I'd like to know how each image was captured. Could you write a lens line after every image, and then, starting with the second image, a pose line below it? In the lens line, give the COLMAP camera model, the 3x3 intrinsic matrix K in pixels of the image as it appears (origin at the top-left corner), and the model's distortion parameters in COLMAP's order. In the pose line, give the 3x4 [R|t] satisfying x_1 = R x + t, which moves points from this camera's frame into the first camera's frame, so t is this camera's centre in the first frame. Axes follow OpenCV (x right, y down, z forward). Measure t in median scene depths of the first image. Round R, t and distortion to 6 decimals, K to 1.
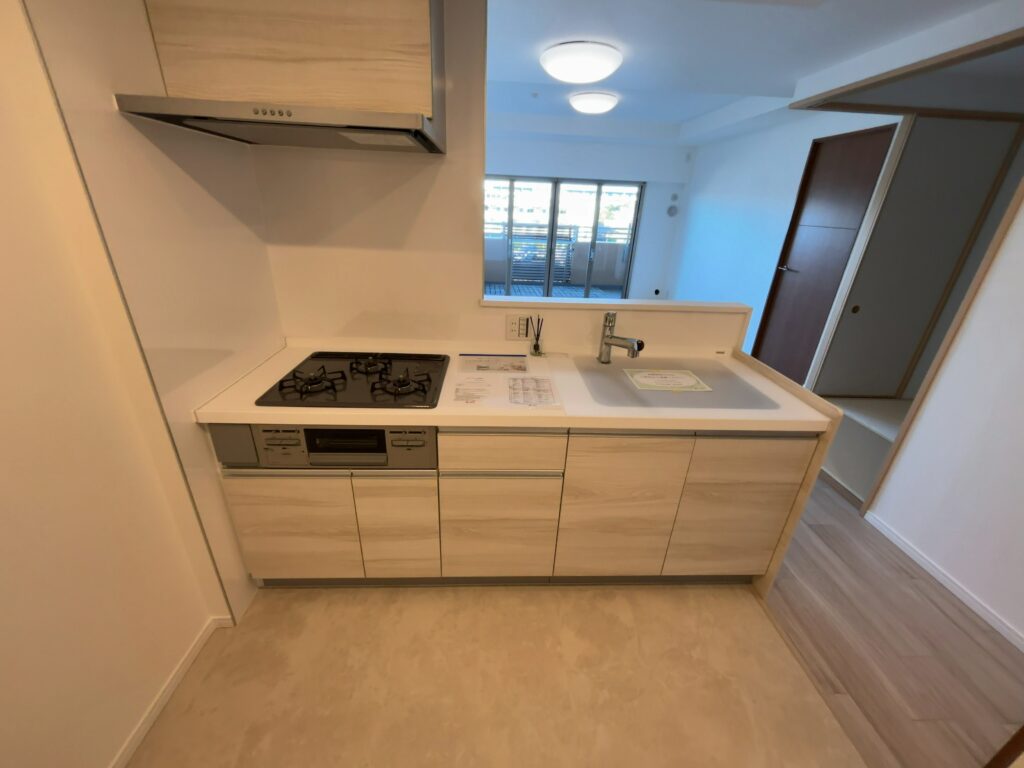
lens RADIAL K [[410.2, 0, 509.9], [0, 410.2, 385.1], [0, 0, 1]] dist [-0.003127, -0.000644]
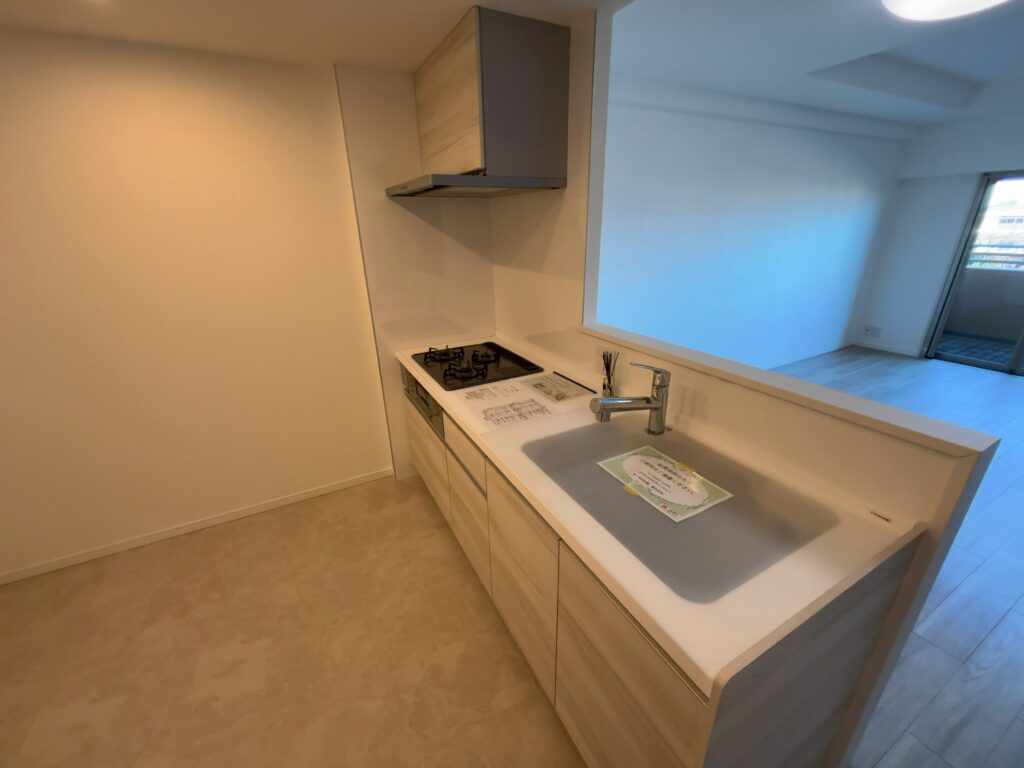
lens RADIAL K [[410.2, 0, 509.9], [0, 410.2, 385.1], [0, 0, 1]] dist [-0.003127, -0.000644]
pose [[0.425591, 0.285173, -0.858807, 0.890765], [-0.330817, 0.932385, 0.145665, -0.190203], [0.842278, 0.222115, 0.491155, 0.473411]]
